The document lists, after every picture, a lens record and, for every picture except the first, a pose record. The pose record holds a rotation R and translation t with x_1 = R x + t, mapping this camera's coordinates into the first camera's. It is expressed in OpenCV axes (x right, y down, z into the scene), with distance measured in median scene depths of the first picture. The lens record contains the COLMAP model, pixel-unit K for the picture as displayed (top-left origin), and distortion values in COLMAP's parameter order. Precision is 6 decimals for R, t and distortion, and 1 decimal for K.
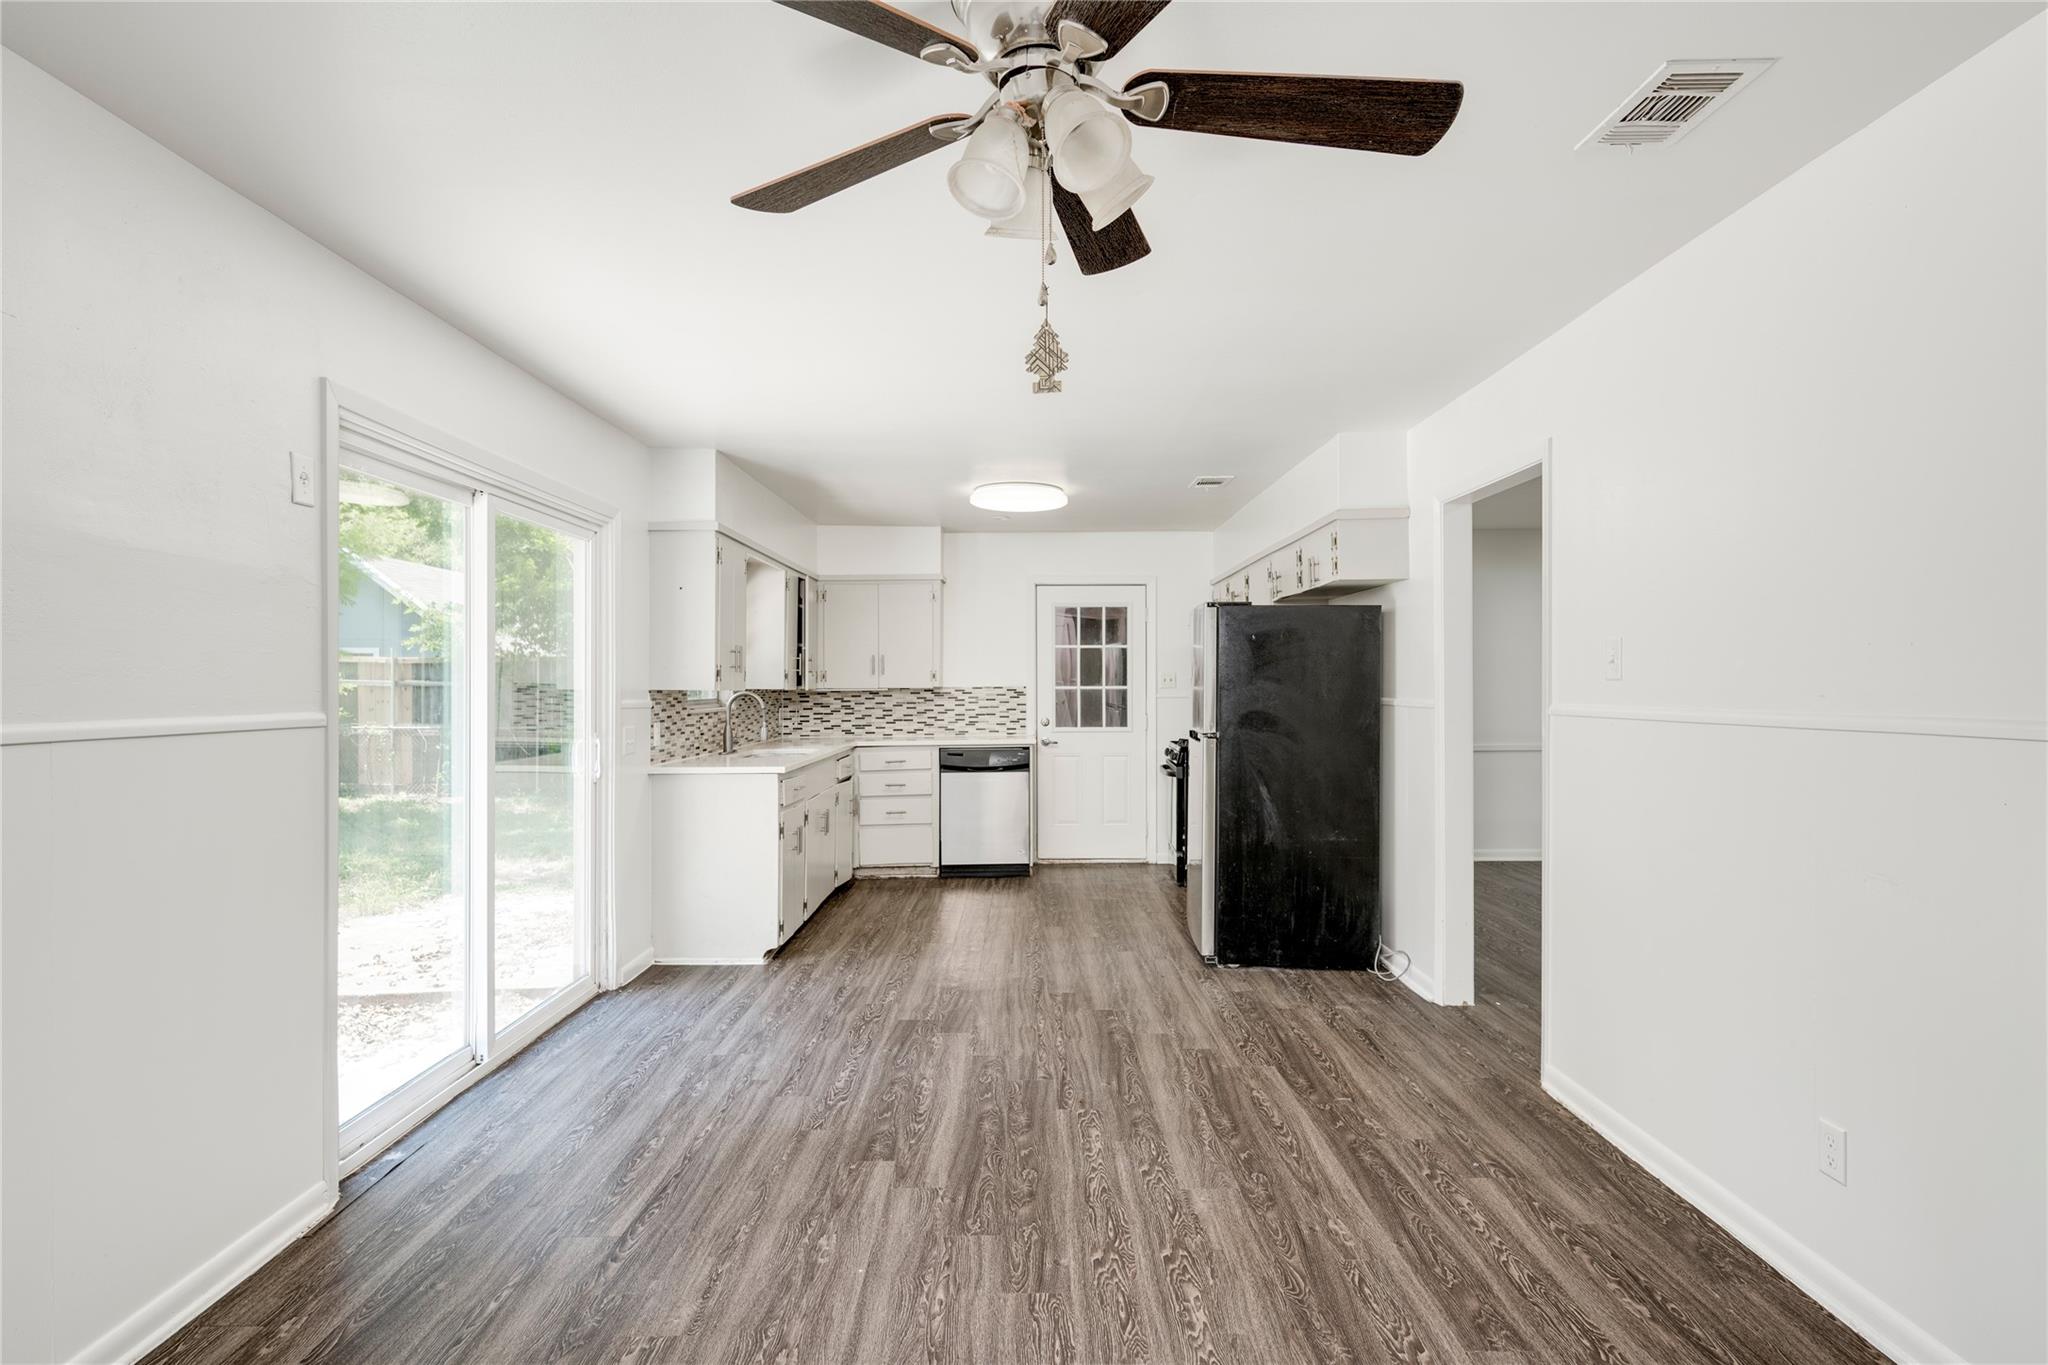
lens RADIAL K [[1027.0, 0, 1046.6], [0, 1027.0, 685.6], [0, 0, 1]] dist [-0.002492, -0.000380]
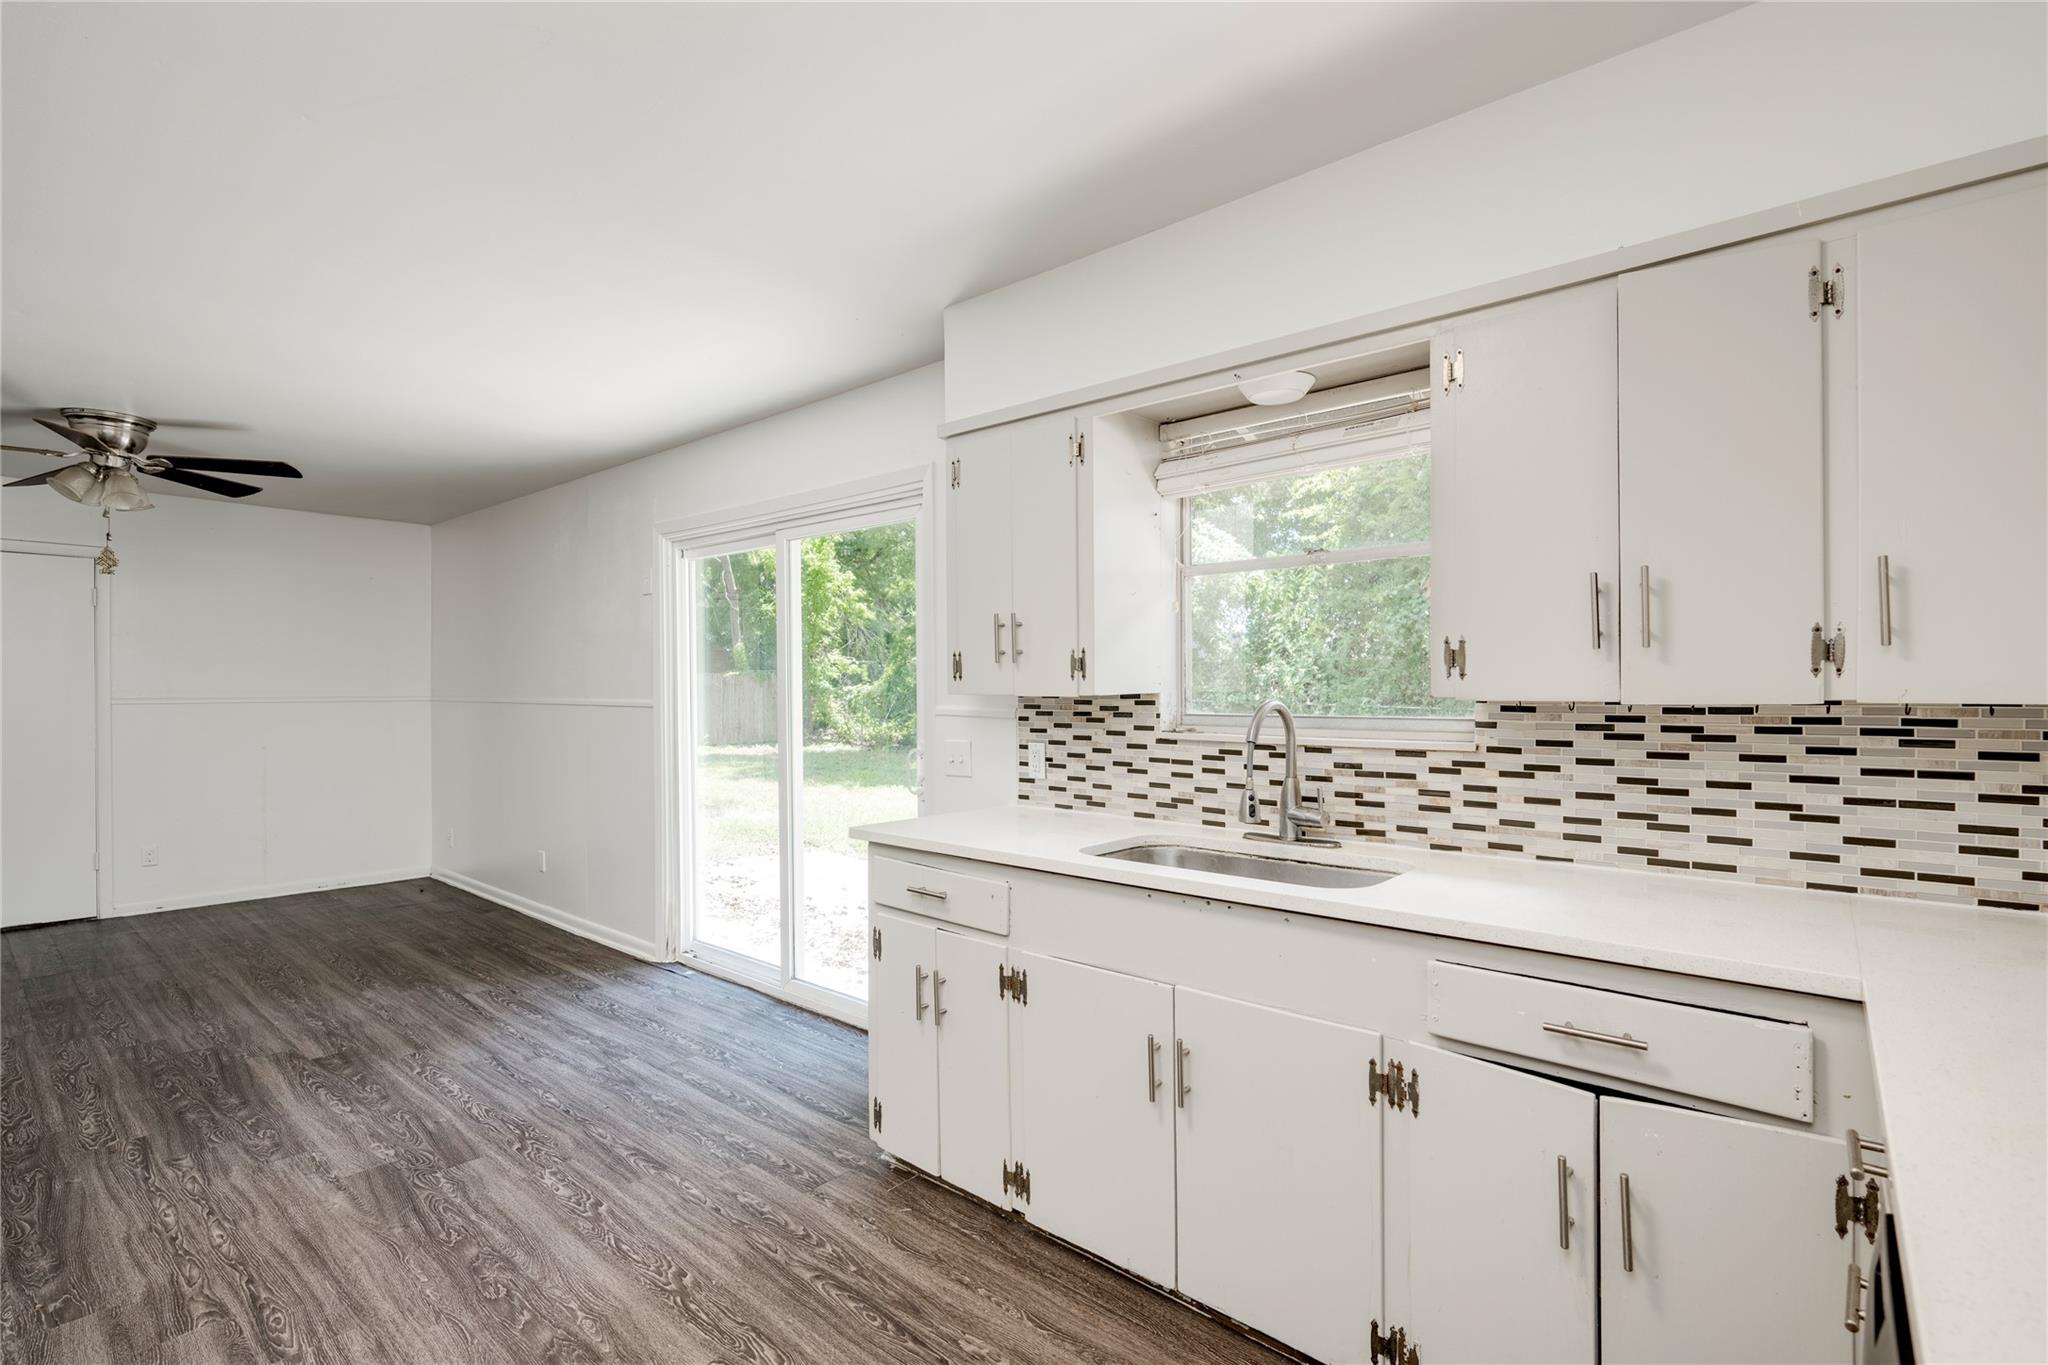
lens RADIAL K [[945.7, 0, 1024.1], [0, 945.7, 687.2], [0, 0, 1]] dist [-0.002382, 0.000489]
pose [[-0.669683, 0.004132, -0.742636, 0.083128], [0.001627, 0.999990, 0.004097, -0.001730], [0.742646, 0.001535, -0.669683, 1.601900]]
